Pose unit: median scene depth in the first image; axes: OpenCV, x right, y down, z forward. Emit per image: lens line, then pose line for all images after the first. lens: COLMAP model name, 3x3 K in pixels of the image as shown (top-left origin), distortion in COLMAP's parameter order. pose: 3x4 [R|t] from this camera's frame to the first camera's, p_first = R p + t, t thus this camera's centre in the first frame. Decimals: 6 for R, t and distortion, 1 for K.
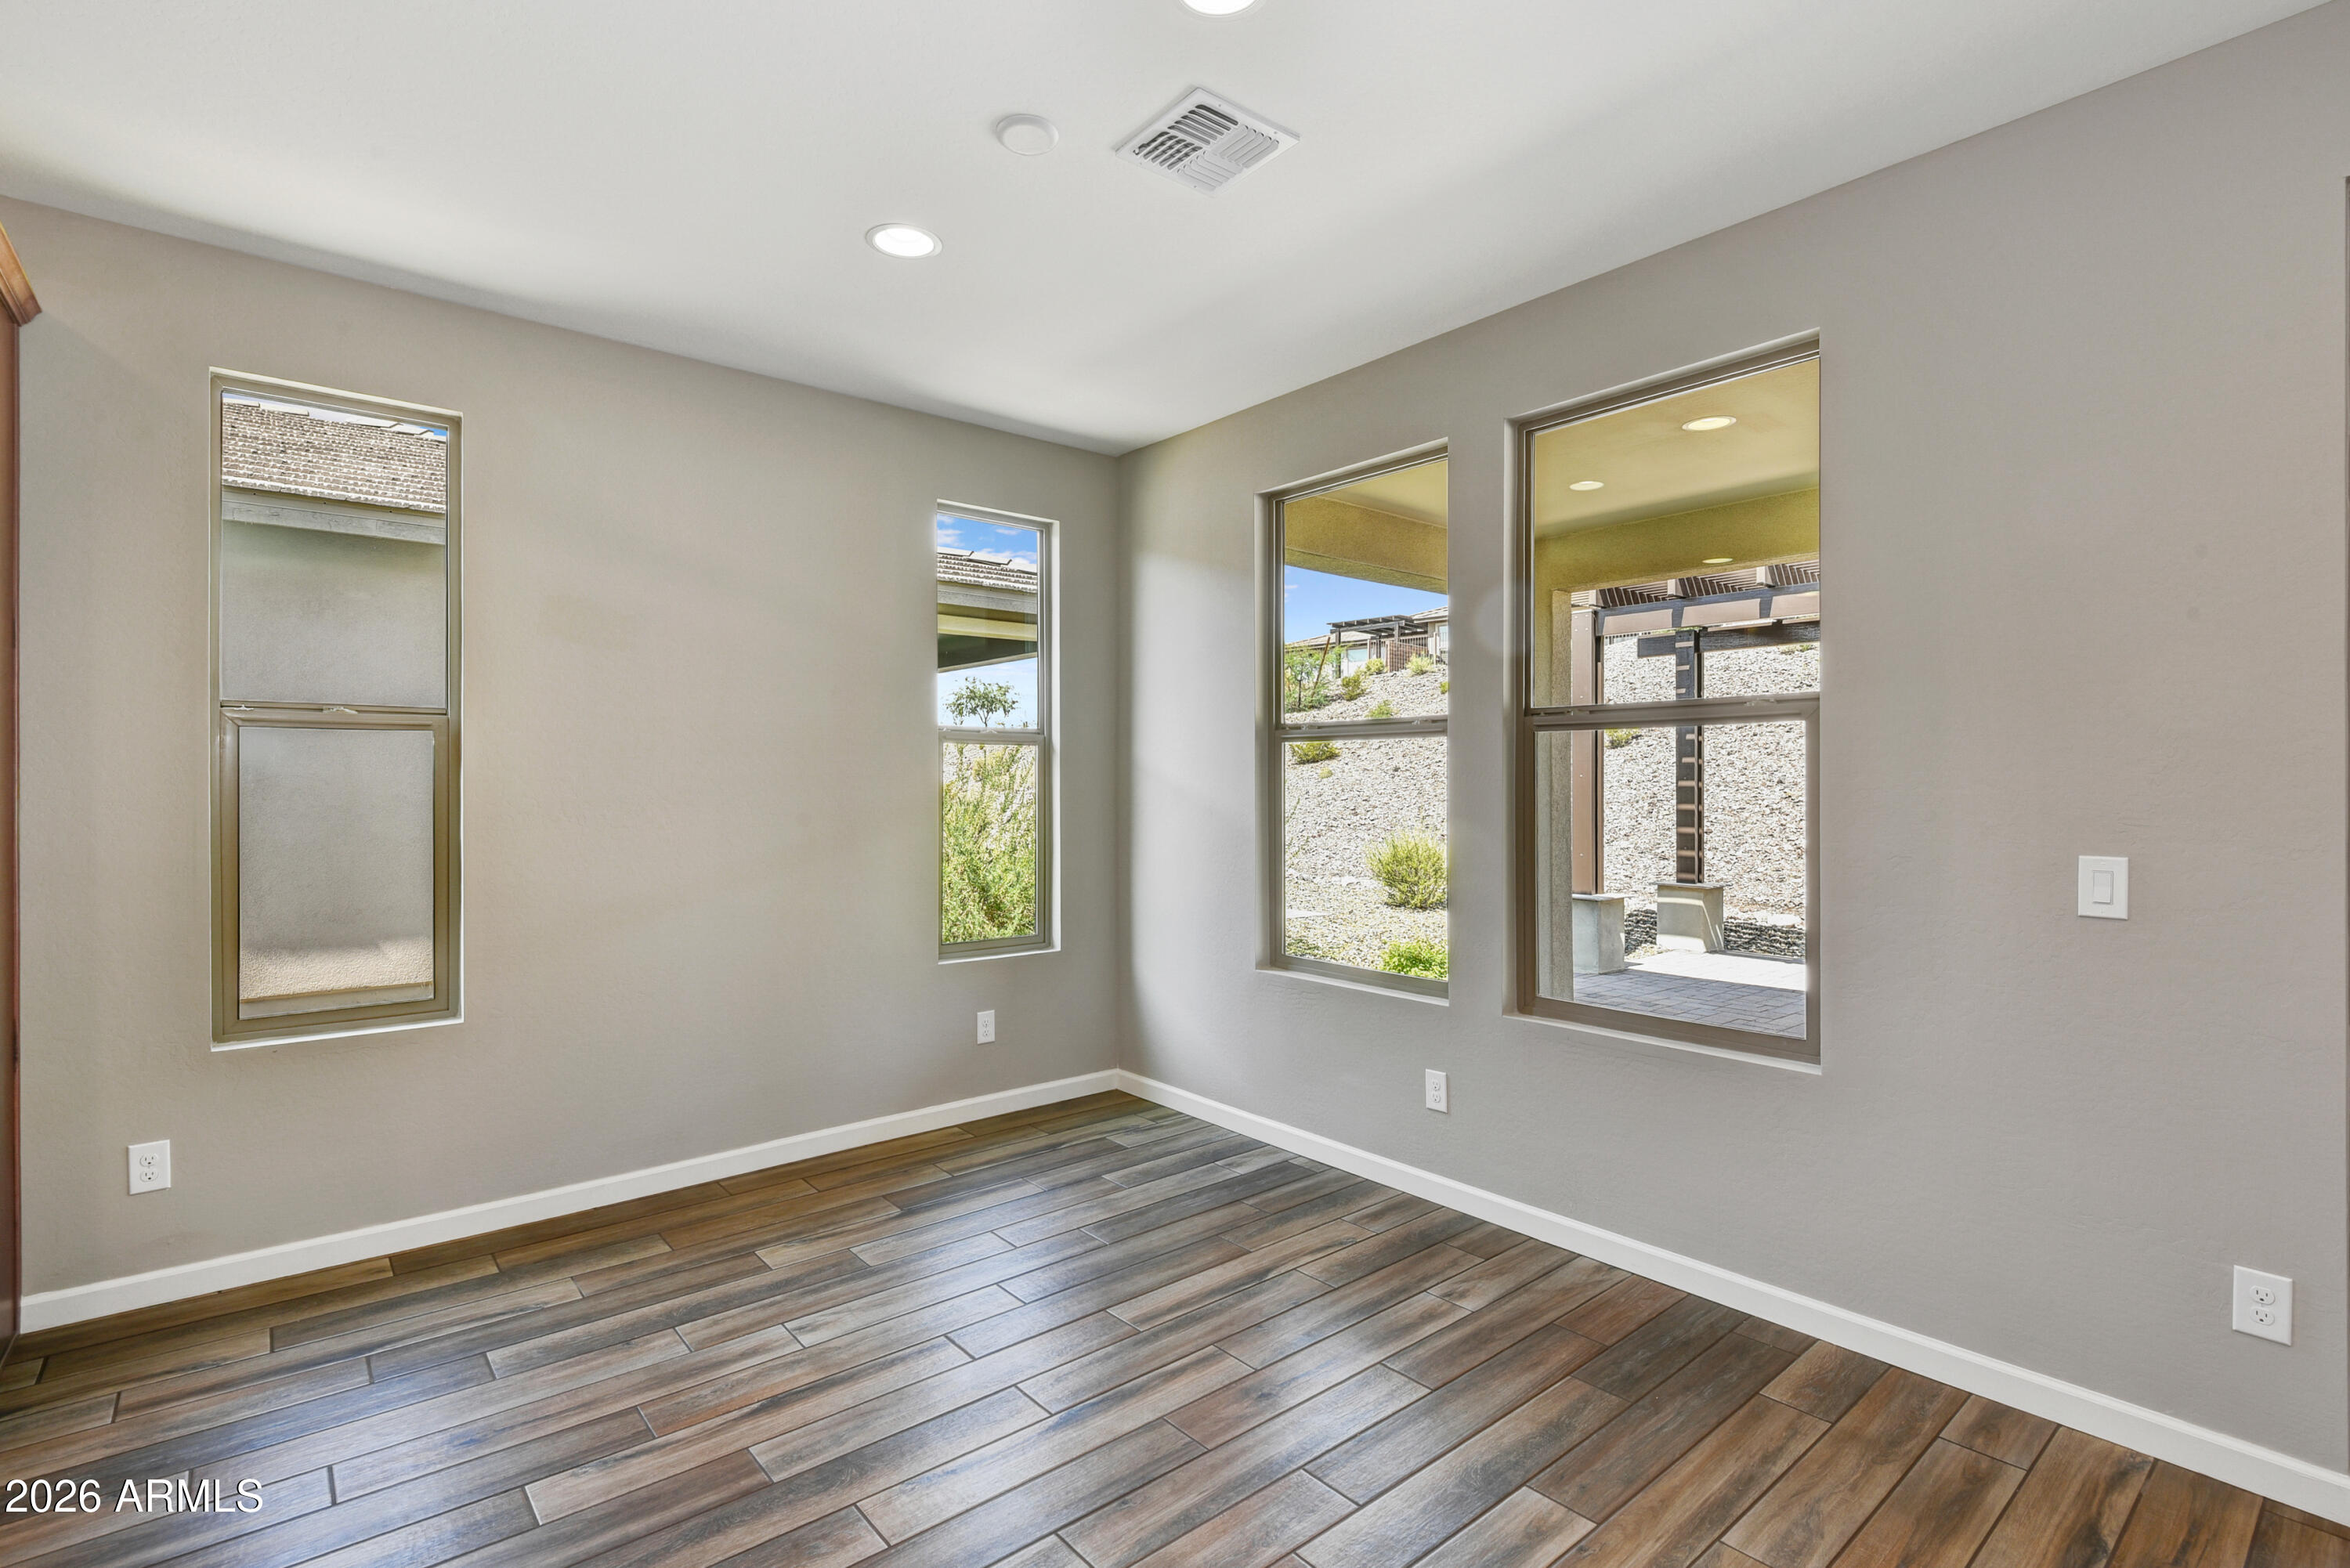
lens RADIAL K [[1082.3, 0, 1126.2], [0, 1082.3, 773.0], [0, 0, 1]] dist [0.002475, -0.006036]
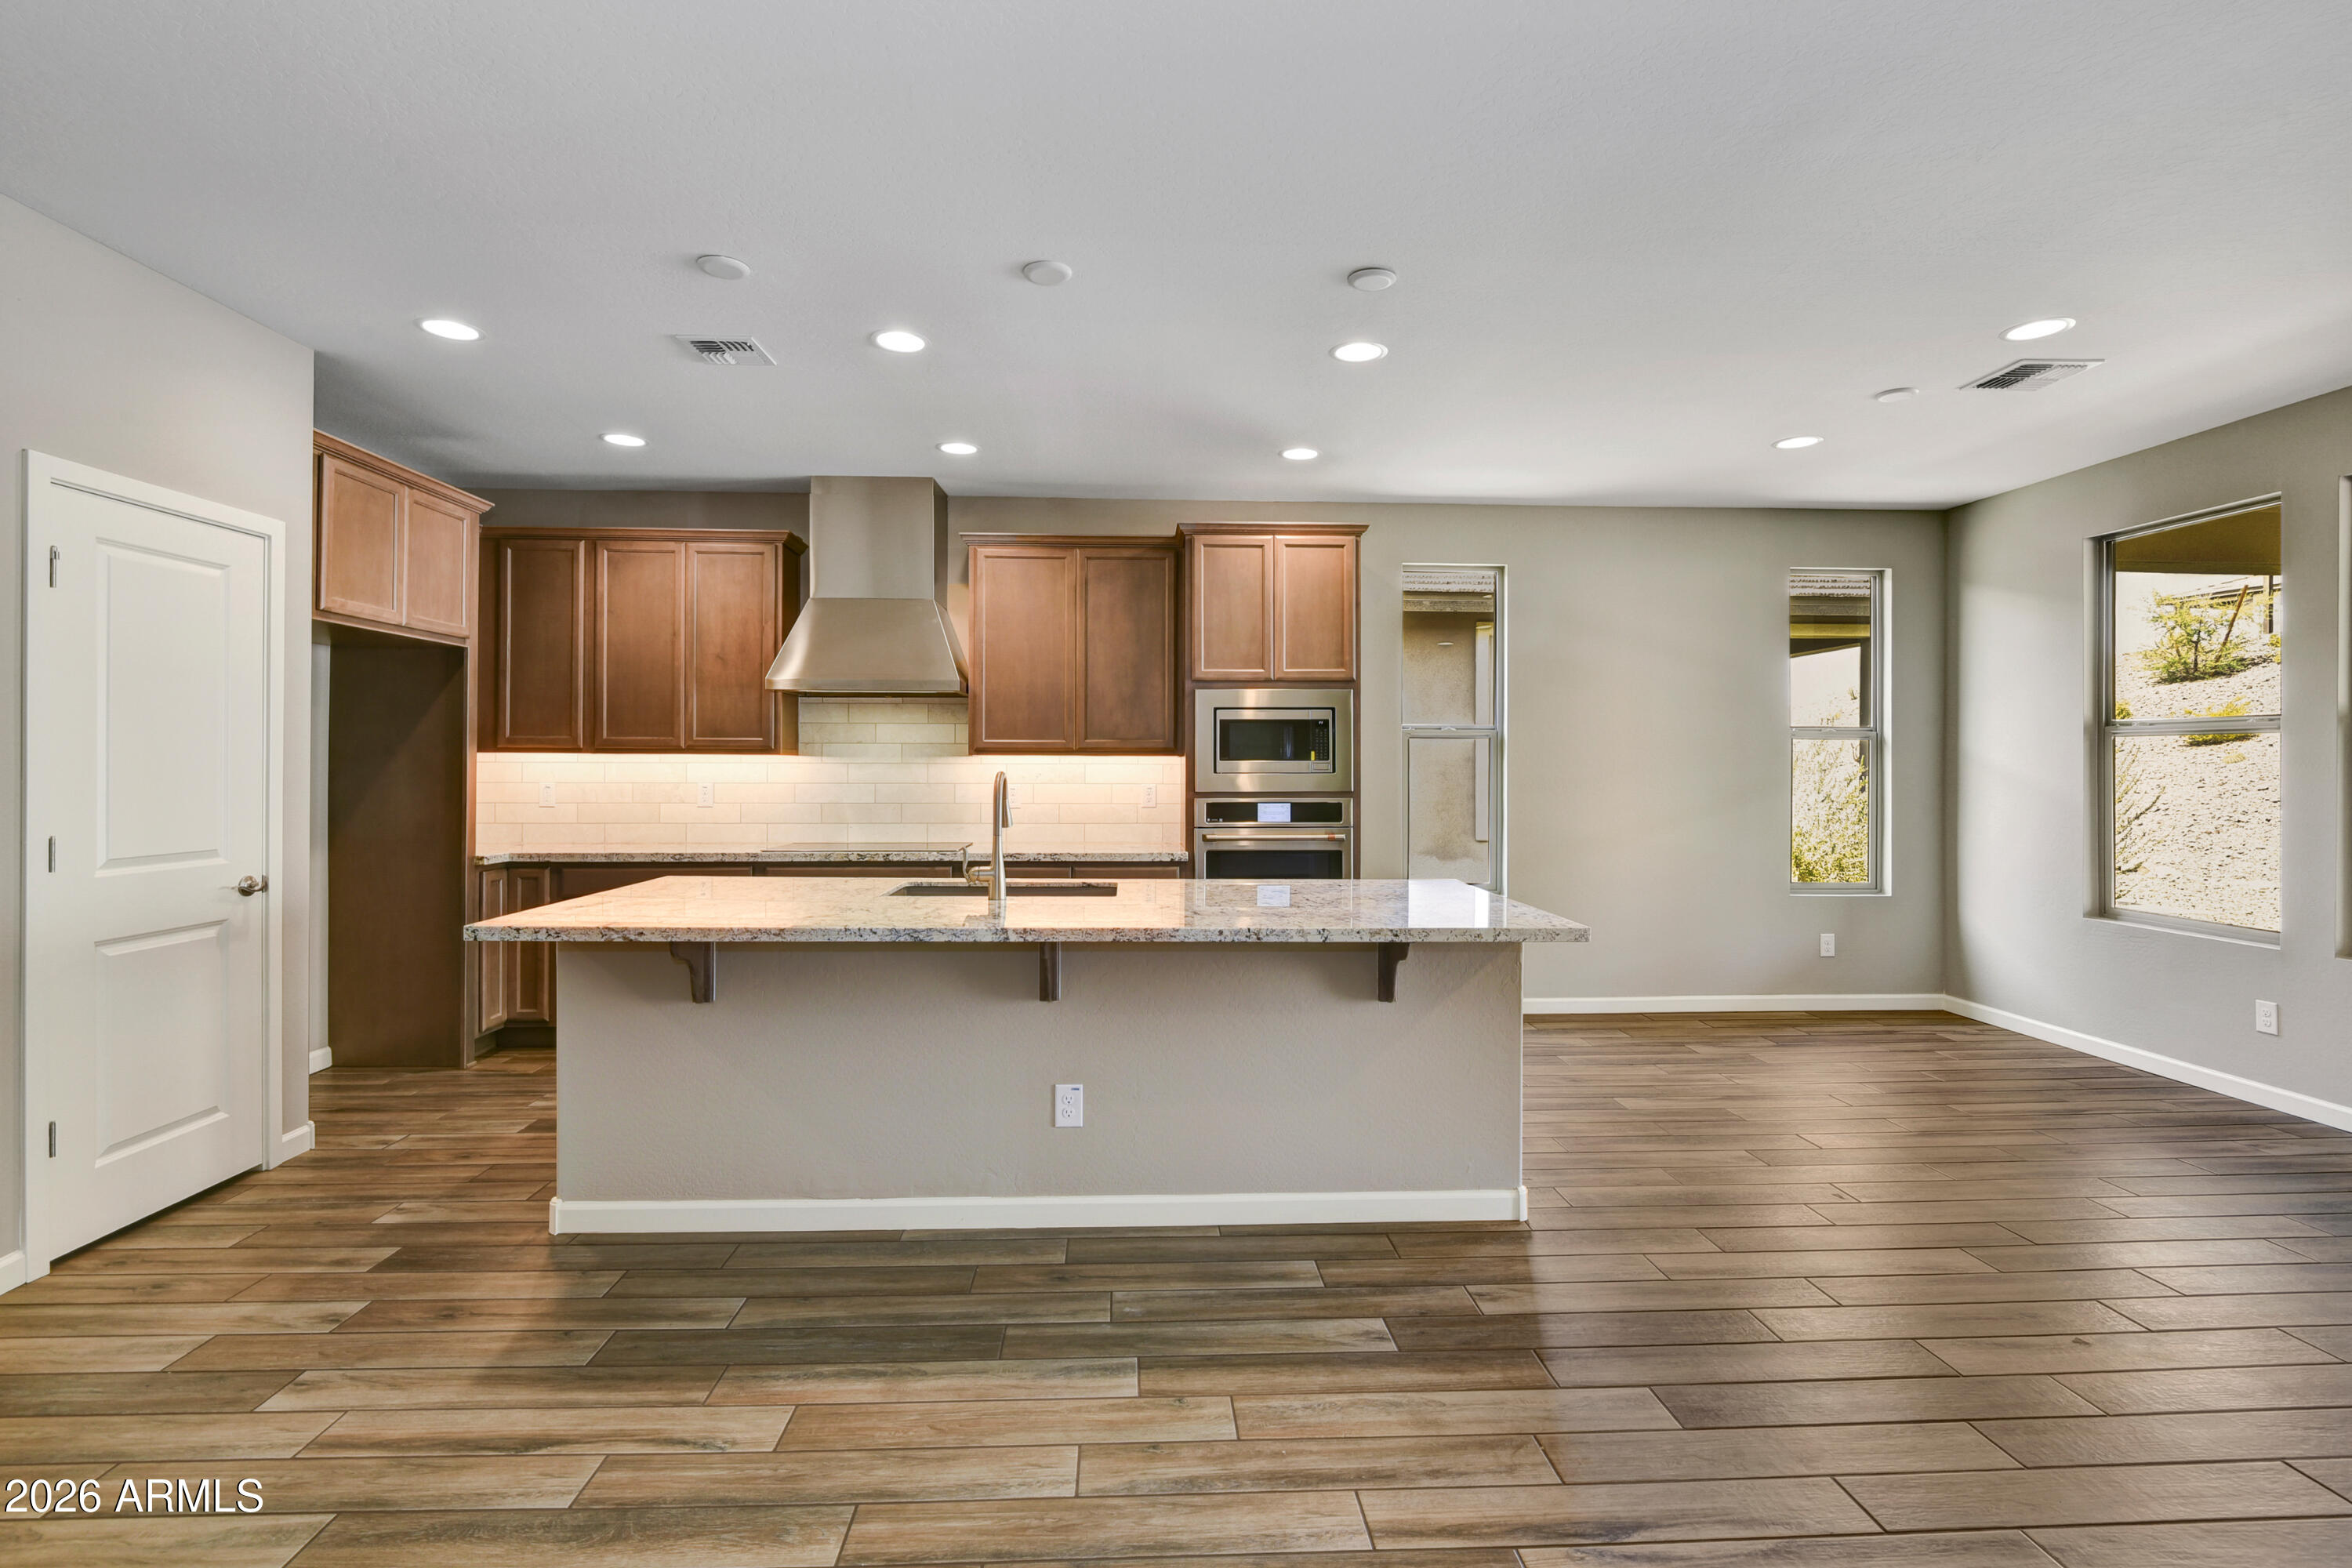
lens RADIAL K [[1083.3, 0, 1131.2], [0, 1083.3, 765.9], [0, 0, 1]] dist [0.002475, -0.006036]
pose [[0.807620, 0.004762, -0.589684, -0.041005], [0.001279, 0.999951, 0.009827, -0.011283], [0.589702, -0.008691, 0.807574, -0.798410]]
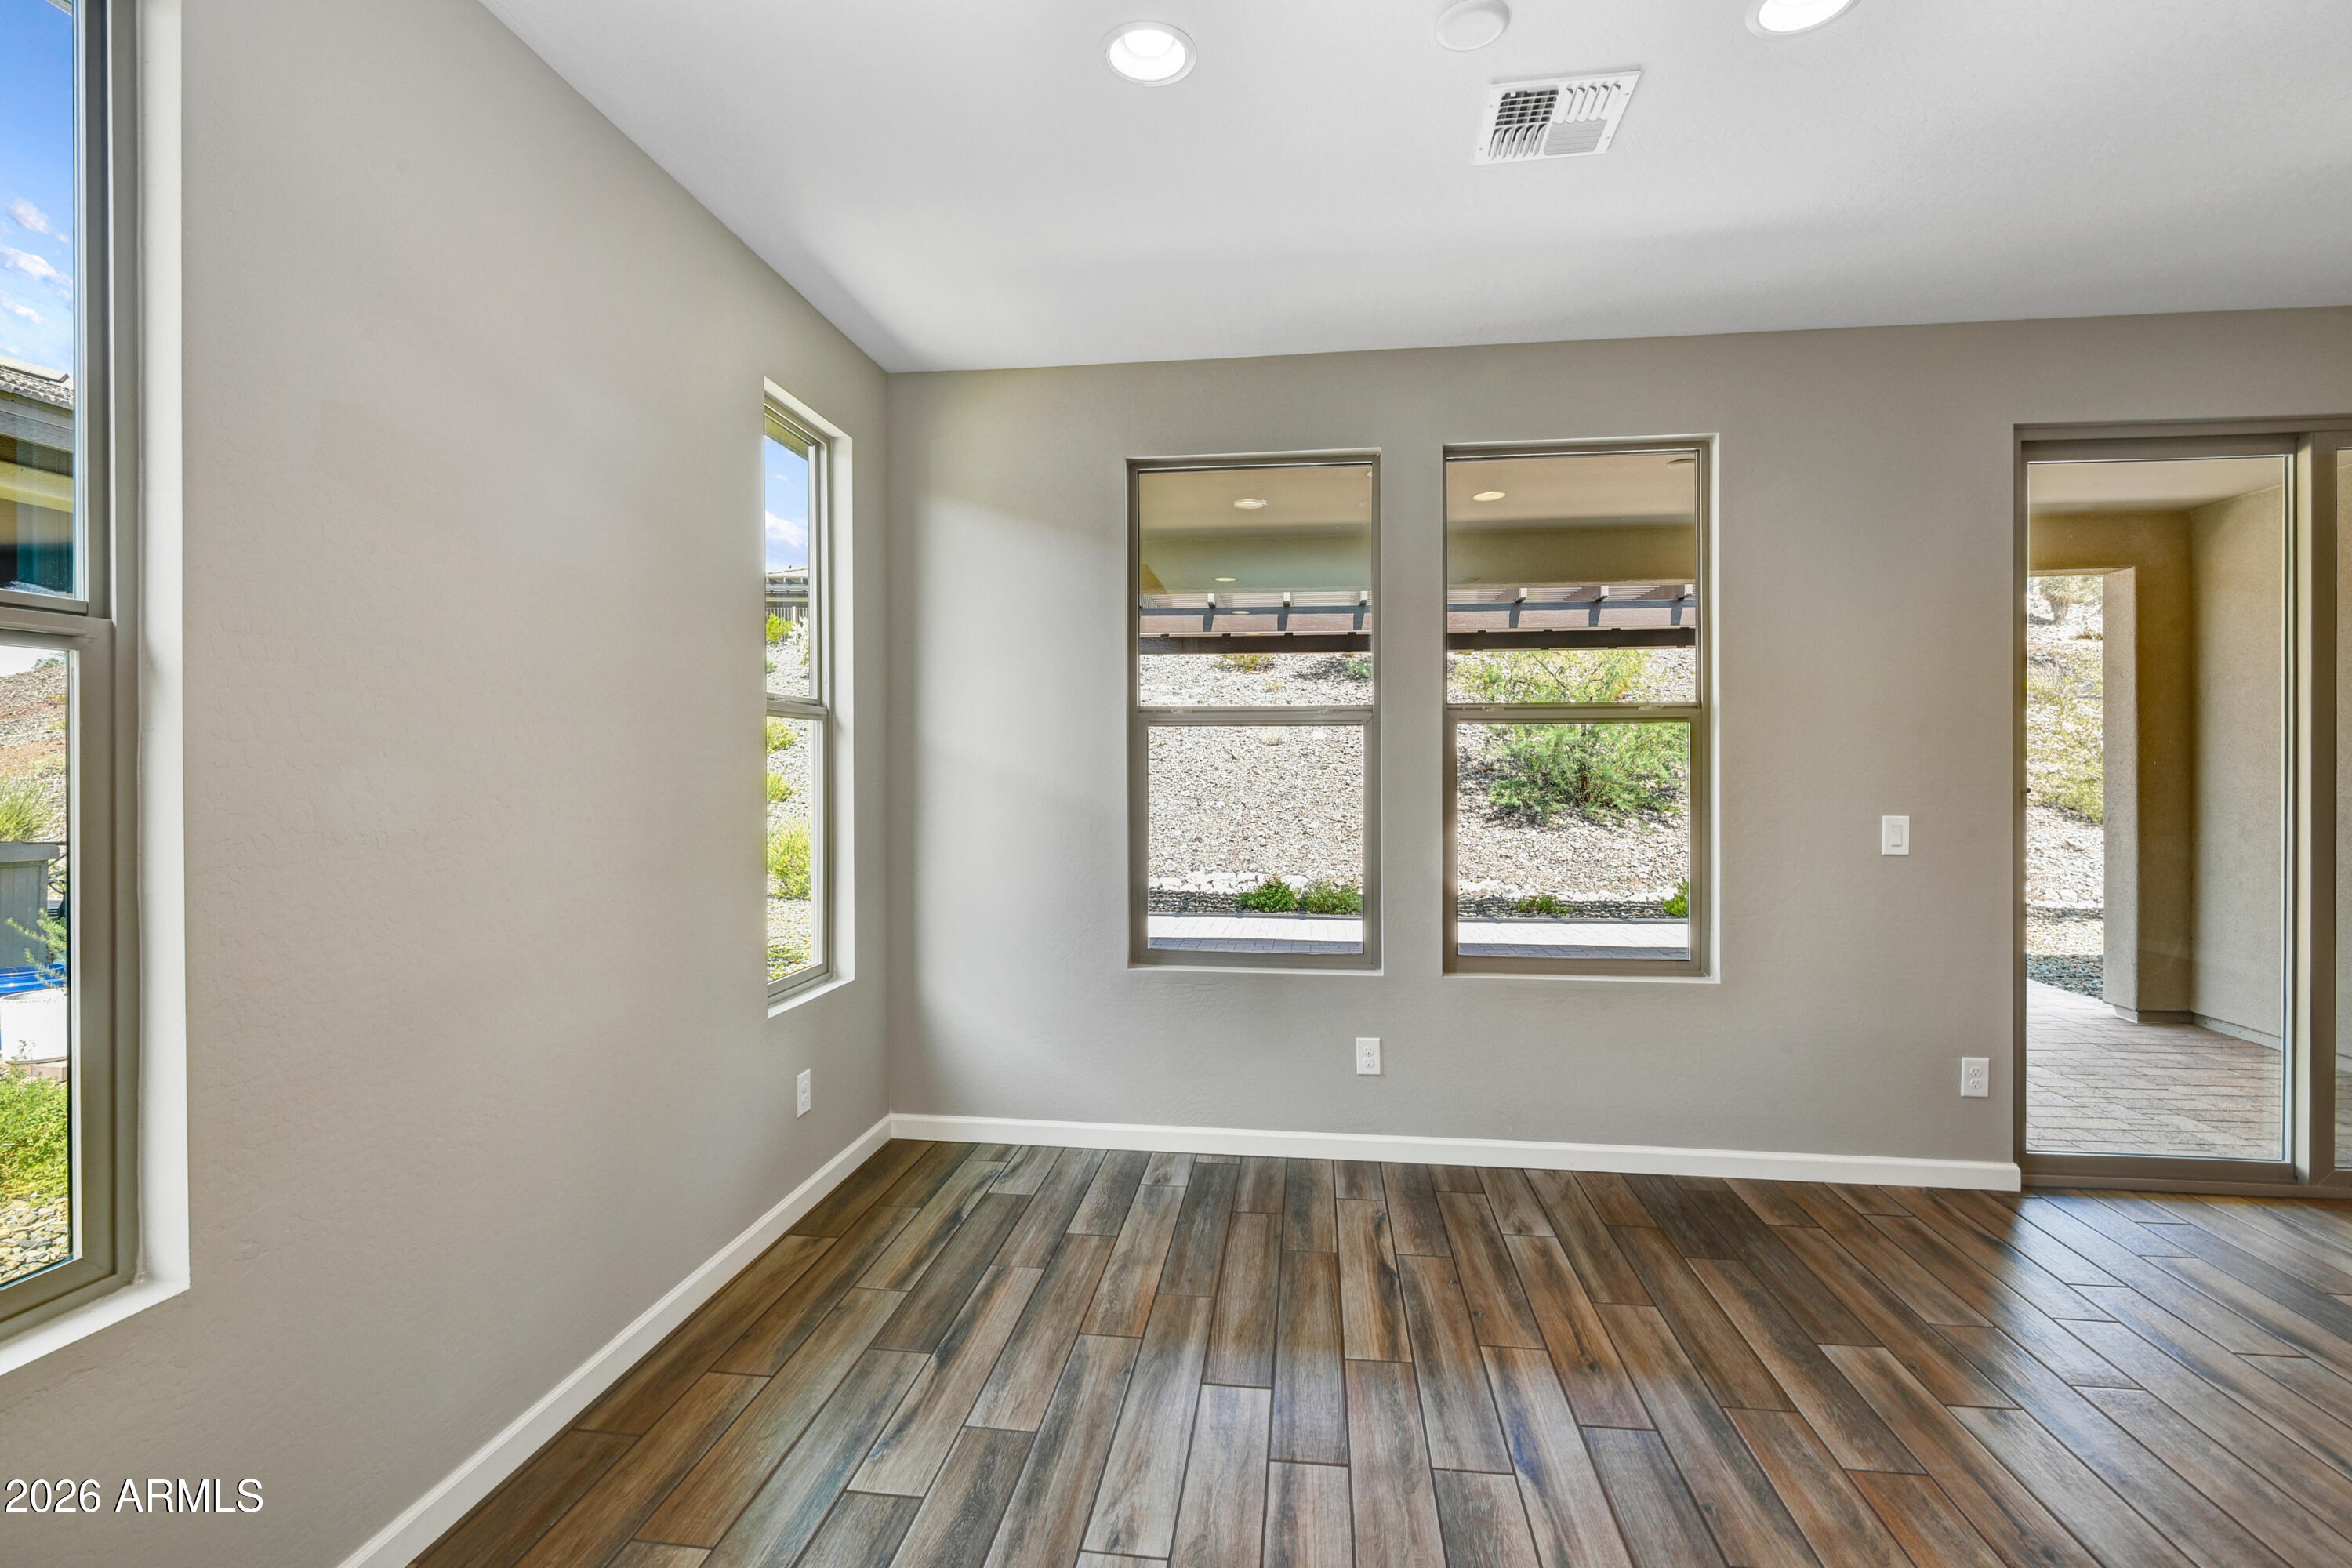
lens RADIAL K [[1083.3, 0, 1143.5], [0, 1083.3, 763.2], [0, 0, 1]] dist [0.002475, -0.006036]
pose [[0.731984, 0.001359, 0.681321, -0.620012], [-0.005694, 0.999975, 0.004124, 0.001138], [-0.681298, -0.006898, 0.731974, 0.380201]]
